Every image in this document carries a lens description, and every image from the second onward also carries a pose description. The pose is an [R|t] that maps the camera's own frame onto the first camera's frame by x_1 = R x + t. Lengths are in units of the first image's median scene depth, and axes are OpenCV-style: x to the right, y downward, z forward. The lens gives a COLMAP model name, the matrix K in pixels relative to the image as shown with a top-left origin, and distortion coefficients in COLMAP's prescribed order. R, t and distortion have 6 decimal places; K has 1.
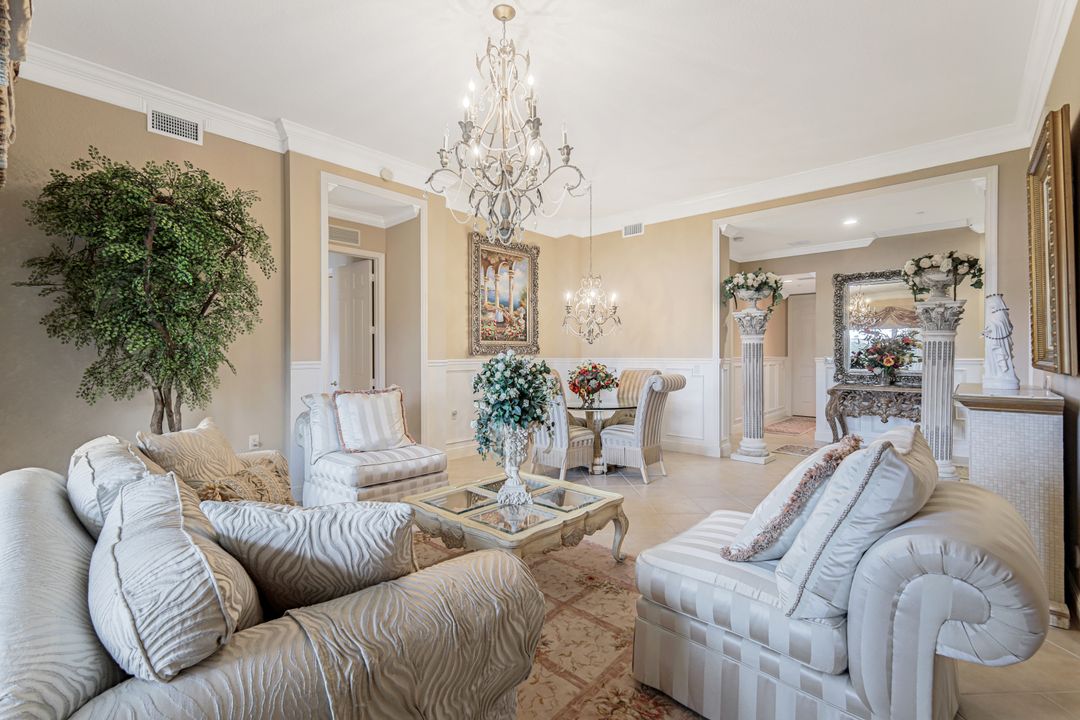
lens RADIAL K [[466.6, 0, 536.0], [0, 466.6, 356.3], [0, 0, 1]] dist [0.009374, -0.000566]
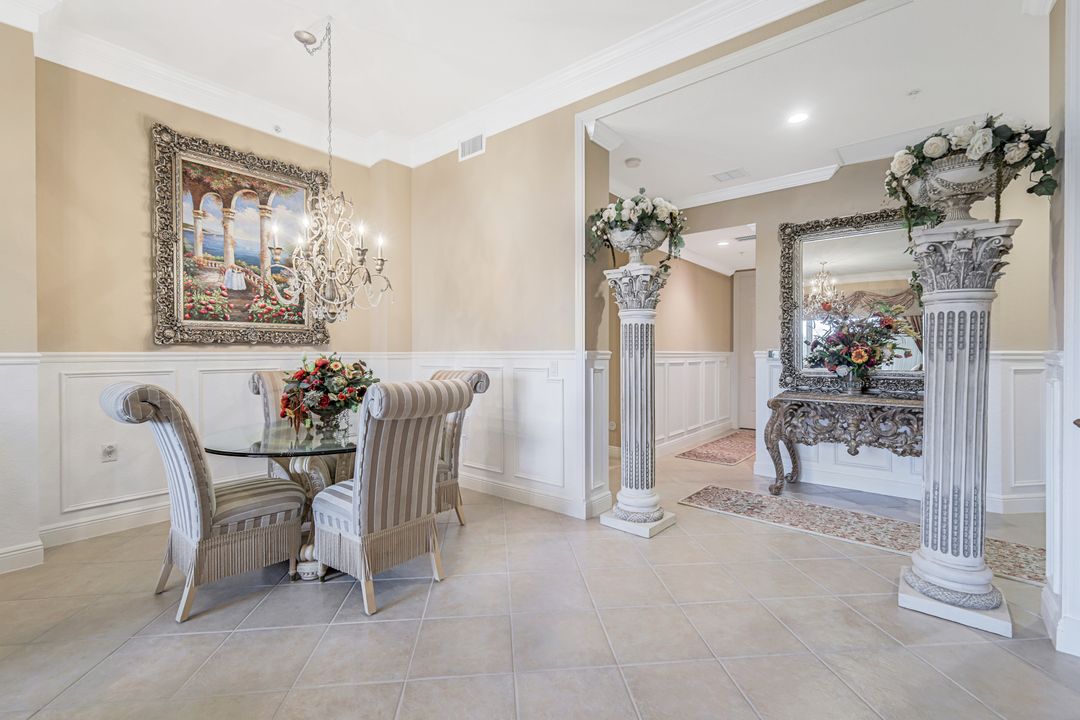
lens RADIAL K [[477.5, 0, 542.9], [0, 477.5, 355.9], [0, 0, 1]] dist [0.008065, -0.000245]
pose [[0.997996, -0.000246, 0.063277, 0.291949], [0.000107, 0.999998, 0.002210, 0.009478], [-0.063277, -0.002199, 0.997994, 0.391678]]
